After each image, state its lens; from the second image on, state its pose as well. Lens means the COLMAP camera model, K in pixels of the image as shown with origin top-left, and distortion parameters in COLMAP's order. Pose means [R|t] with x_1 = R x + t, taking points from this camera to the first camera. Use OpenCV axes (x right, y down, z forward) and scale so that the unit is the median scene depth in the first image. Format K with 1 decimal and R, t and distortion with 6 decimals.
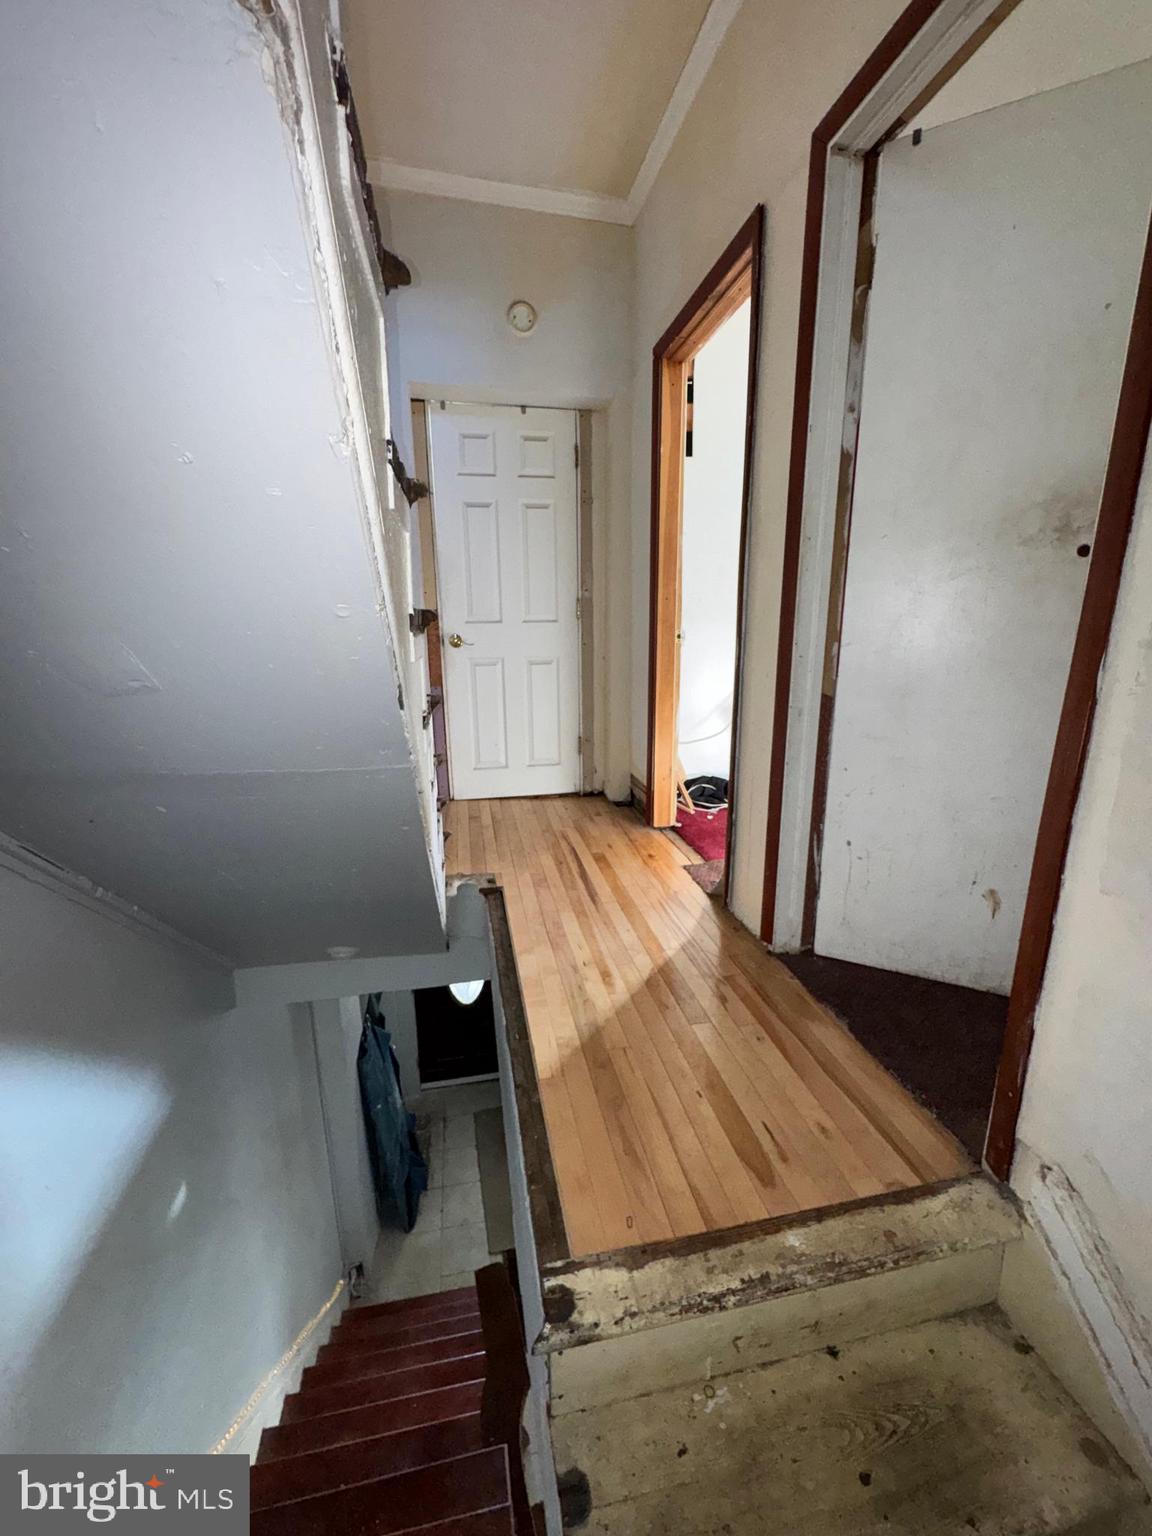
lens RADIAL K [[617.0, 0, 581.7], [0, 617.0, 761.5], [0, 0, 1]] dist [-0.006499, 0.000614]
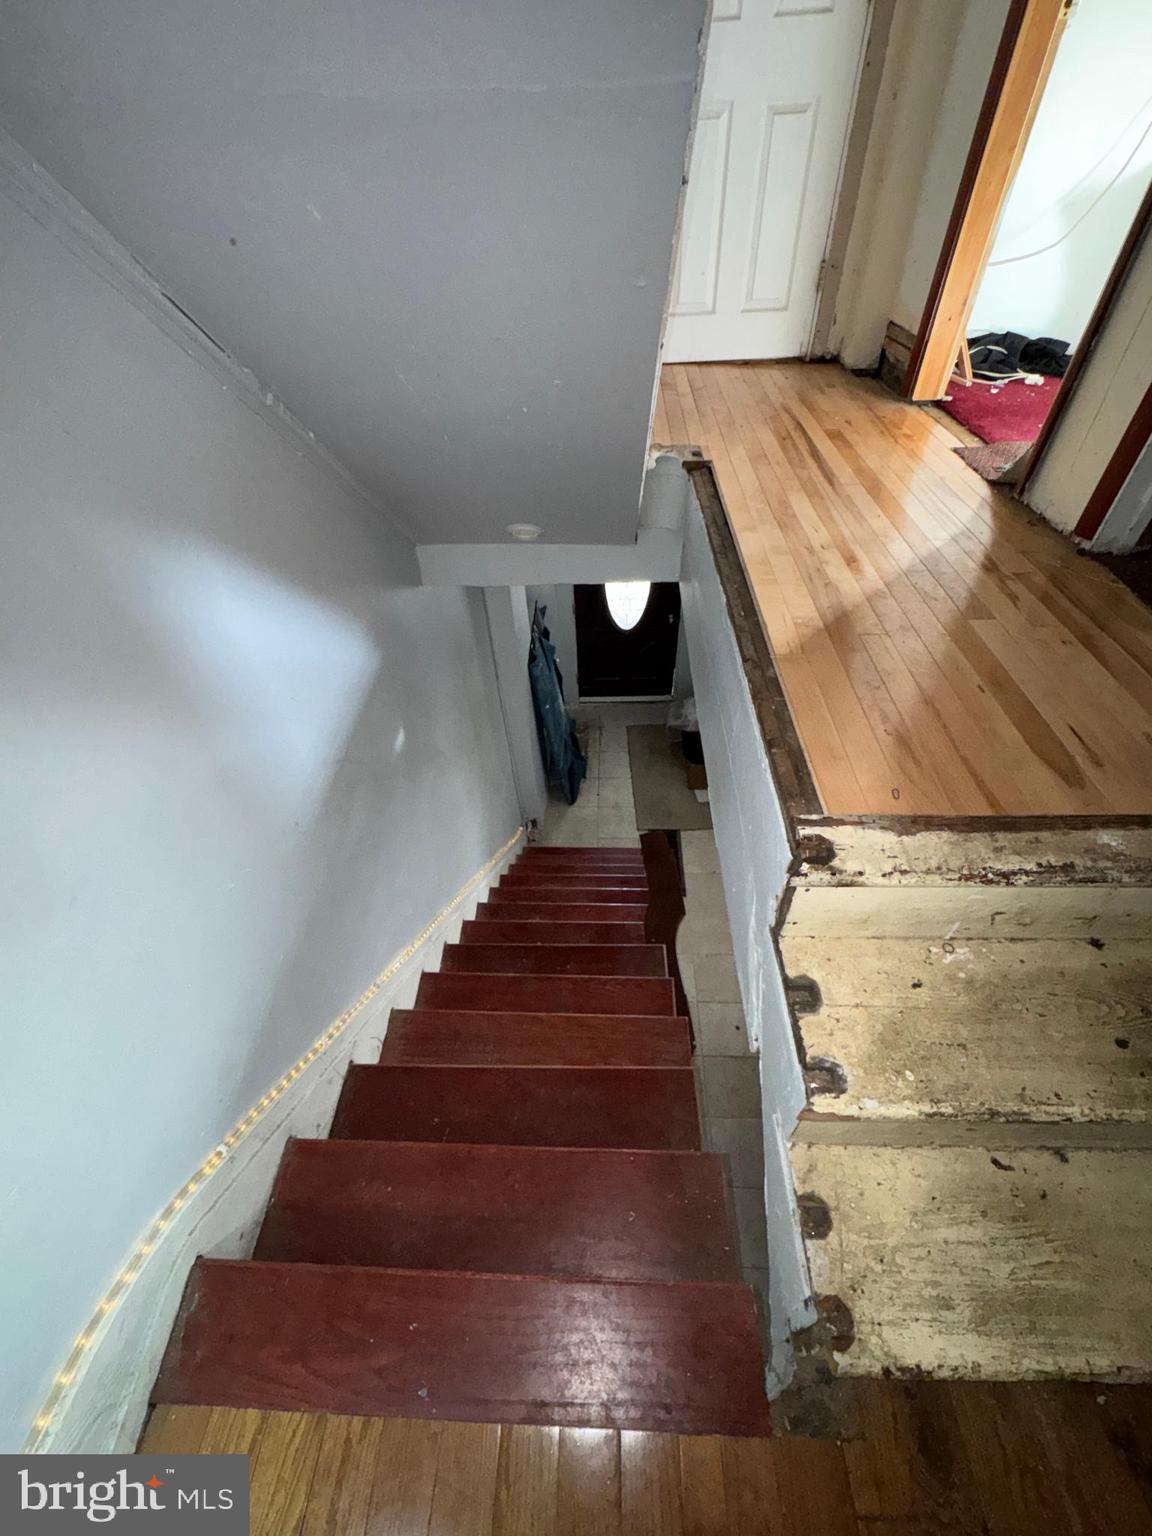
lens RADIAL K [[617.0, 0, 579.4], [0, 617.0, 770.0], [0, 0, 1]] dist [-0.006499, 0.000614]
pose [[0.972181, 0.138763, -0.188704, -0.090839], [-0.016778, 0.844815, 0.534795, 0.120763], [0.233630, -0.516751, 0.823641, 0.090198]]
